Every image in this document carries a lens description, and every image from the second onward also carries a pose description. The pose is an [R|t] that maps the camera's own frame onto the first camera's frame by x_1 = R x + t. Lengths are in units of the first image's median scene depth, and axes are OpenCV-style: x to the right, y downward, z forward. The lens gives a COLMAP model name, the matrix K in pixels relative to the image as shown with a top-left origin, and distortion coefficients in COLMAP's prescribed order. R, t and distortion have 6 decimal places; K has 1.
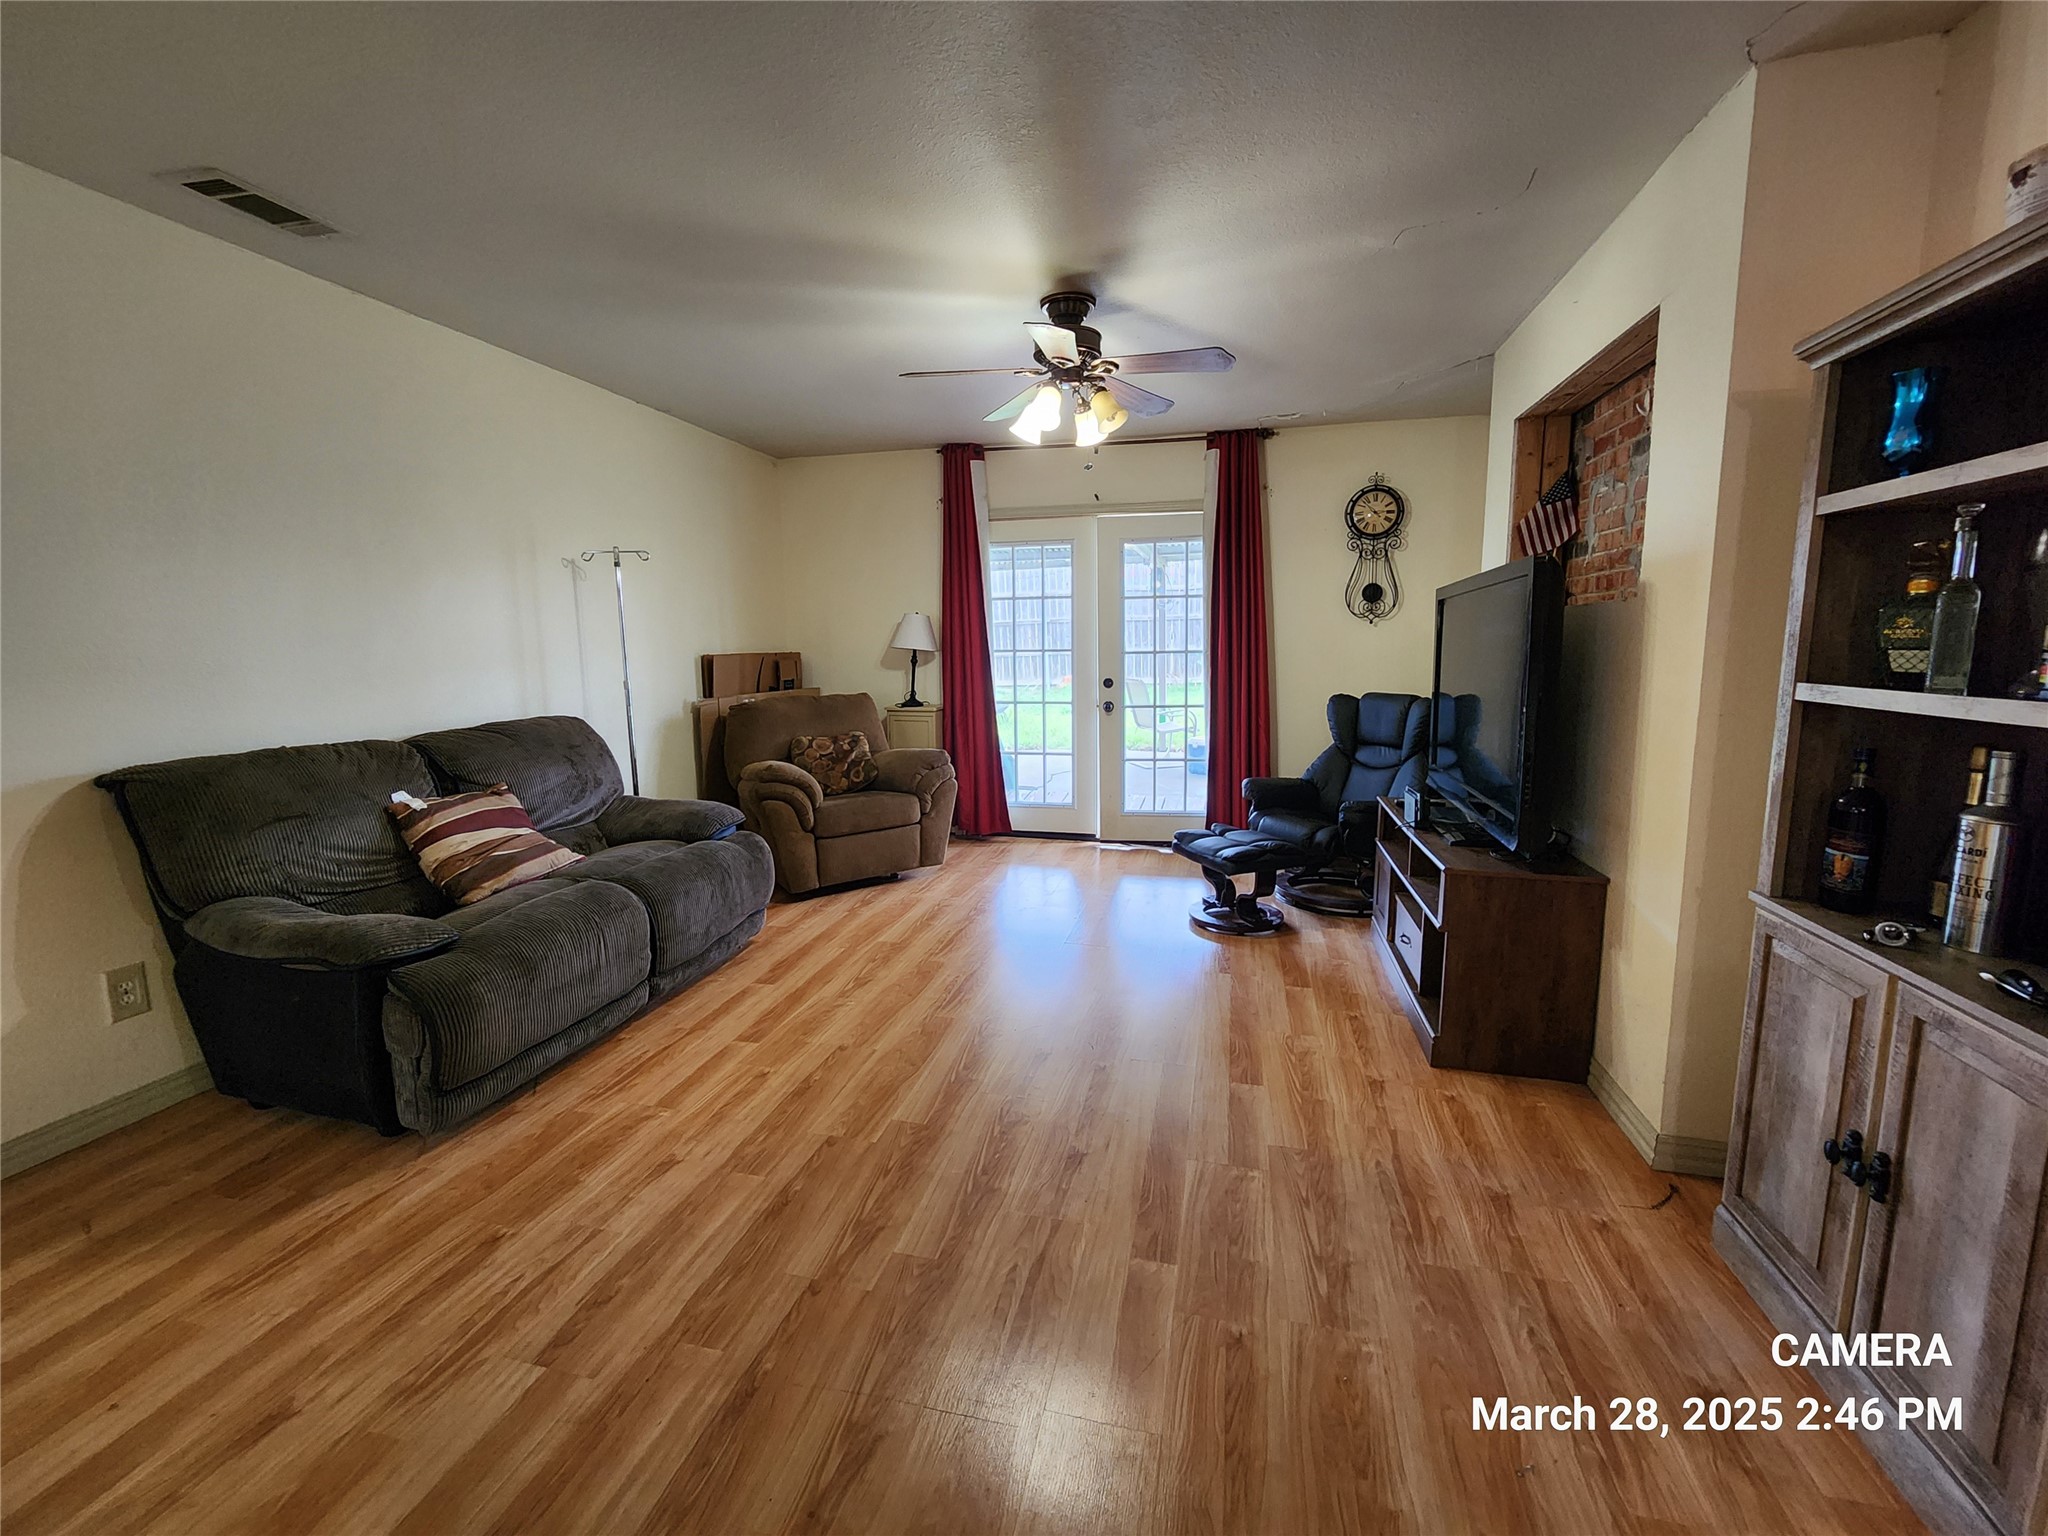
lens RADIAL K [[837.1, 0, 1023.1], [0, 837.1, 753.6], [0, 0, 1]] dist [-0.003044, -0.000596]
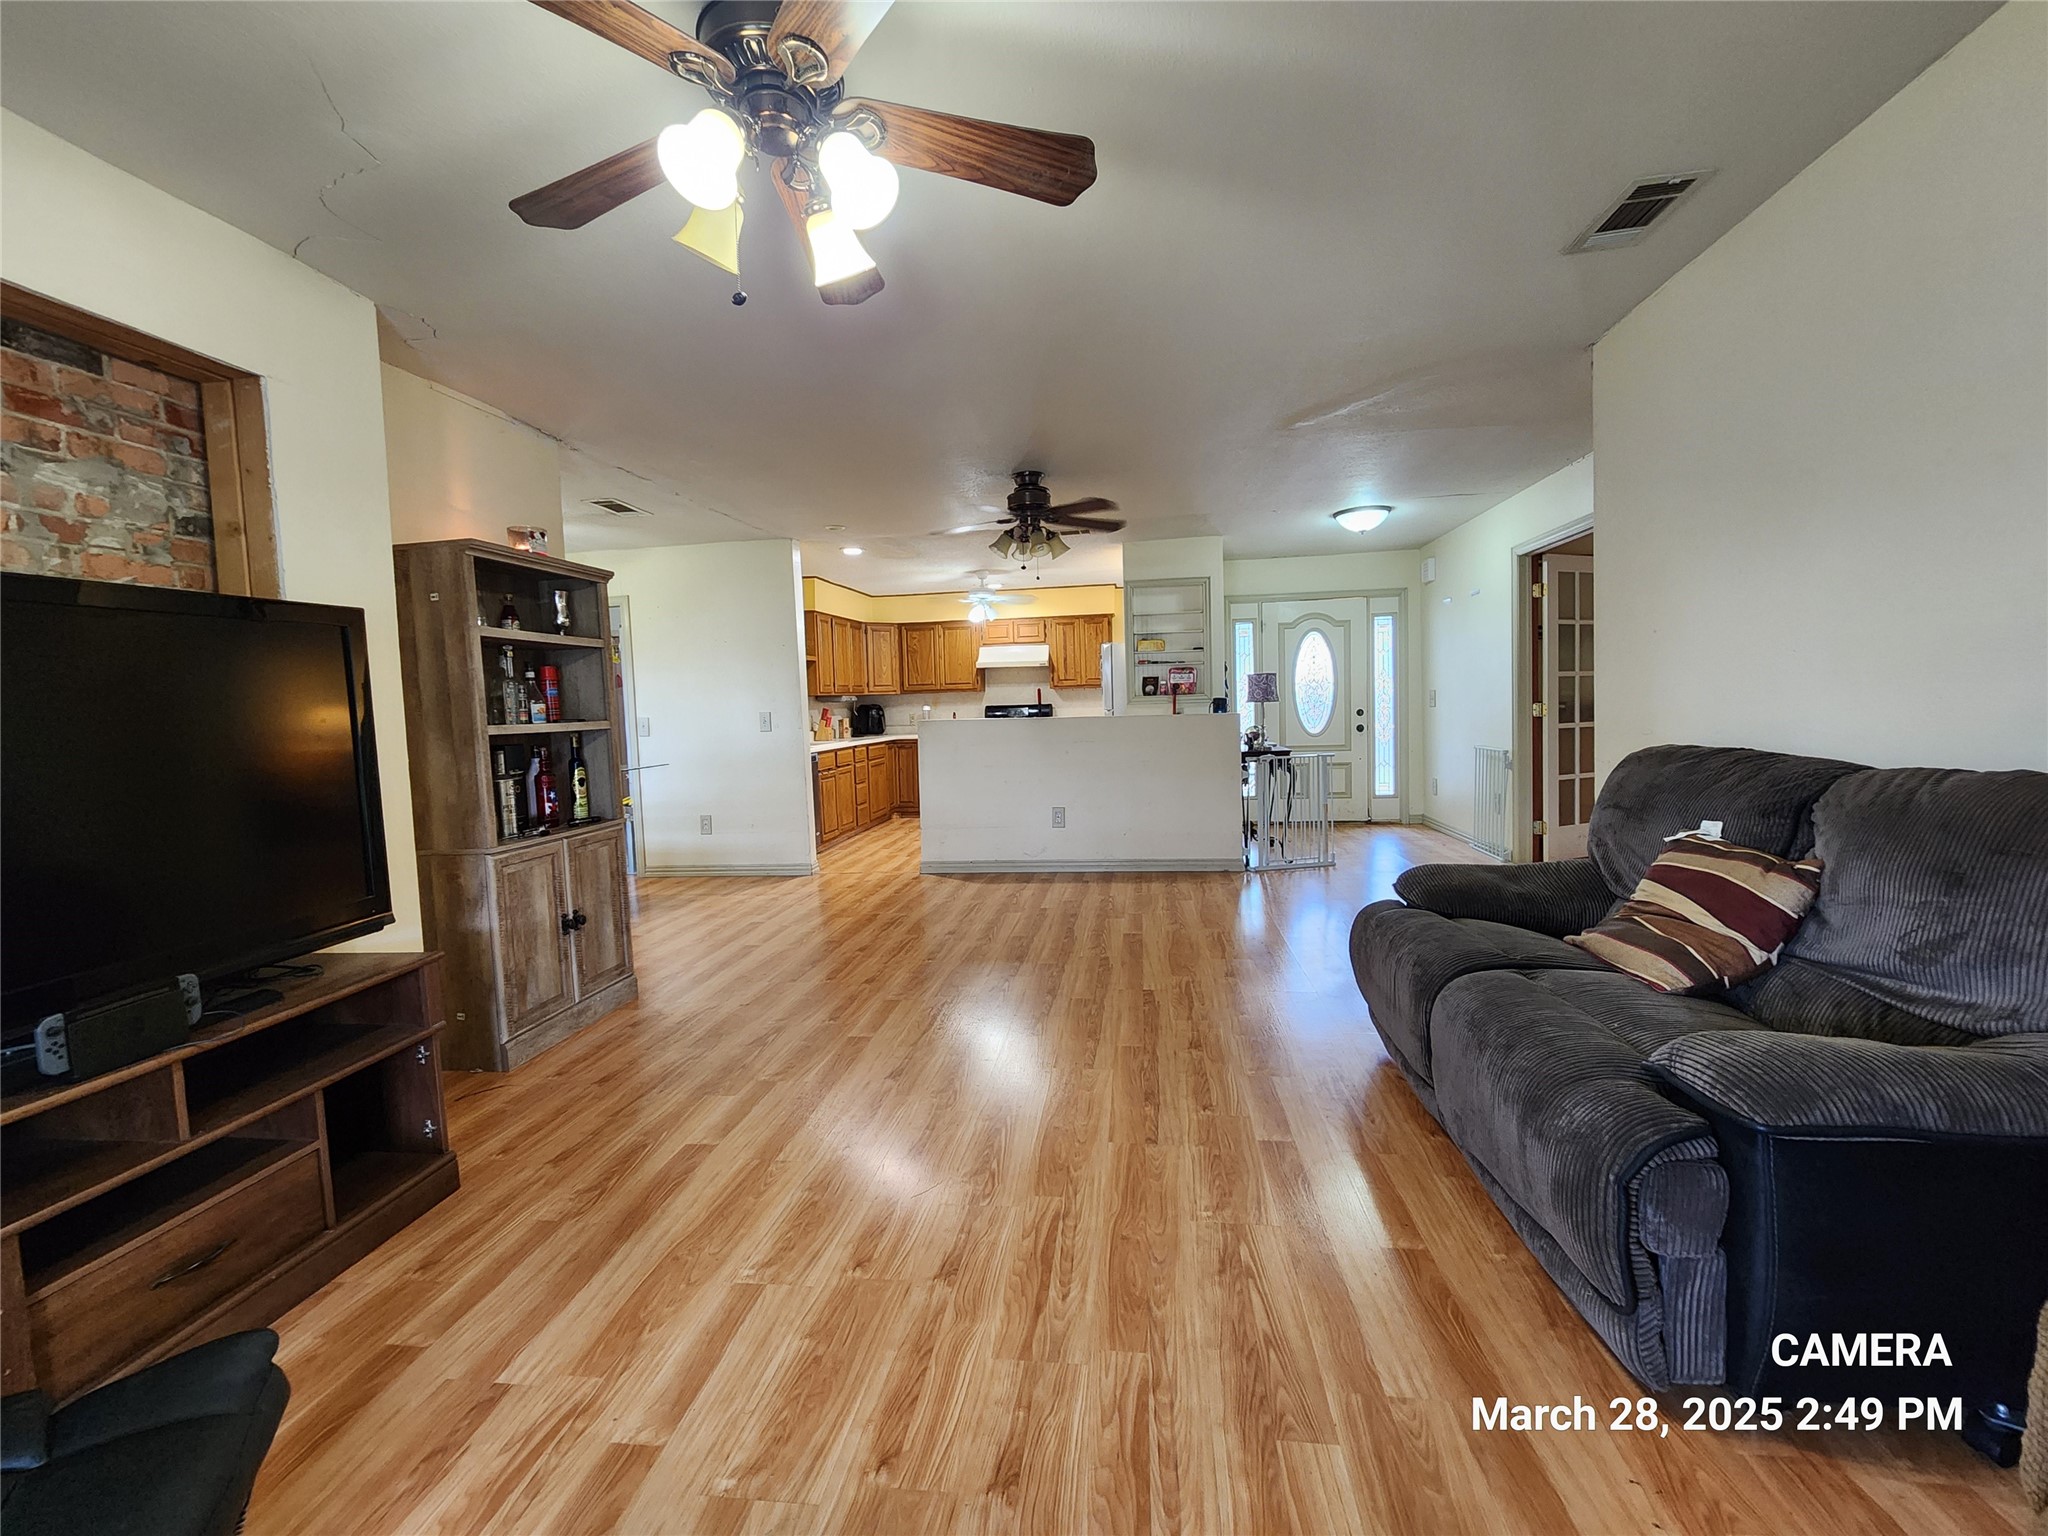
lens RADIAL K [[830.3, 0, 1023.0], [0, 830.3, 748.5], [0, 0, 1]] dist [0.002398, 0.000027]
pose [[-0.992799, 0.053875, -0.106991, -0.022319], [0.033259, 0.982011, 0.185873, -0.233772], [0.115080, 0.180976, -0.976731, 2.044934]]
